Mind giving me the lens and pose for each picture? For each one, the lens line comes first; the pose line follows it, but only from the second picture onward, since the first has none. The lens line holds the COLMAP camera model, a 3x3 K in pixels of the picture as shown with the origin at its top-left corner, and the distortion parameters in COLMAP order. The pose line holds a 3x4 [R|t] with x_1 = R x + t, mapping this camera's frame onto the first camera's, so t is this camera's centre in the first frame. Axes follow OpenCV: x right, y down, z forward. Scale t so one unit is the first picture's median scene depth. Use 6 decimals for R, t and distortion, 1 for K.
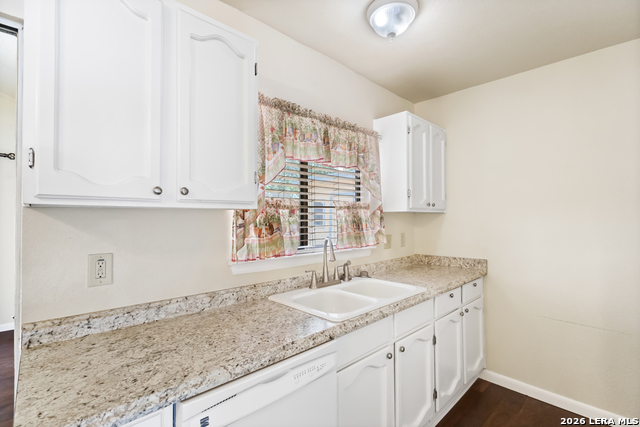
lens RADIAL K [[297.5, 0, 323.8], [0, 297.5, 211.9], [0, 0, 1]] dist [-0.002121, 0.001374]
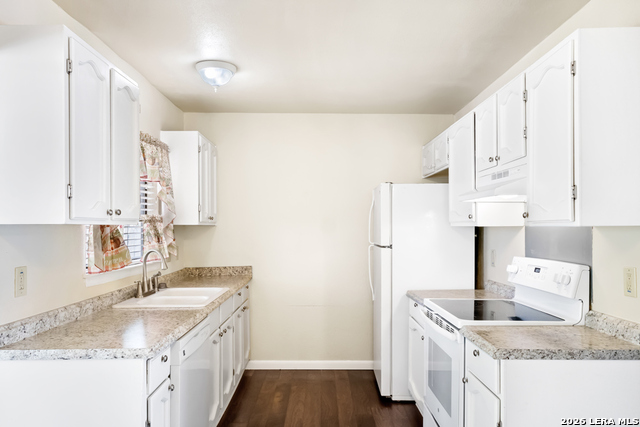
lens RADIAL K [[482.9, 0, 319.5], [0, 482.9, 216.9], [0, 0, 1]] dist [0.012309, 0.004346]
pose [[0.694650, 0.014284, 0.719206, -0.792935], [-0.012151, 0.999893, -0.008122, -0.025320], [-0.719245, -0.003097, 0.694749, -0.632124]]
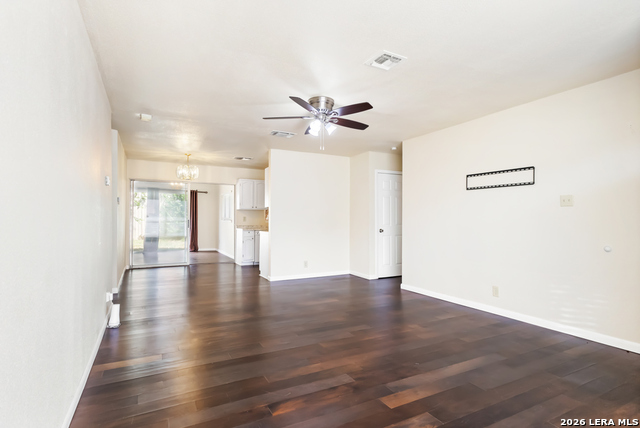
lens RADIAL K [[327.7, 0, 321.6], [0, 327.7, 215.4], [0, 0, 1]] dist [-0.005247, -0.000977]
pose [[0.962510, 0.003321, -0.271224, 1.767895], [-0.001818, 0.999982, 0.005792, 0.043537], [0.271239, -0.005082, 0.962499, -3.414021]]
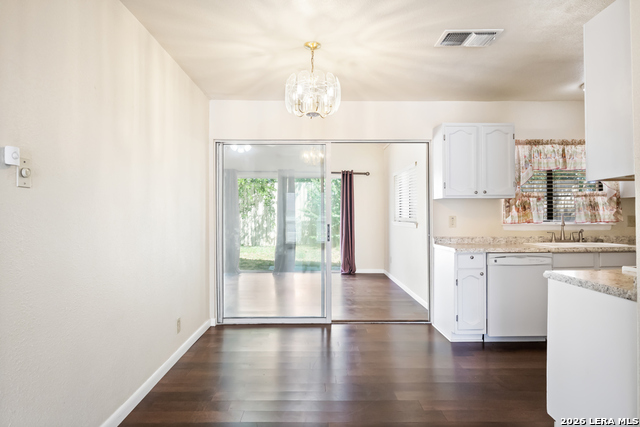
lens RADIAL K [[384.2, 0, 319.2], [0, 384.2, 212.8], [0, 0, 1]] dist [0.005279, 0.001653]
pose [[0.733838, -0.005482, -0.679303, 0.471961], [0.015725, 0.999837, 0.008919, 0.037797], [0.679143, -0.017227, 0.733804, -1.520311]]
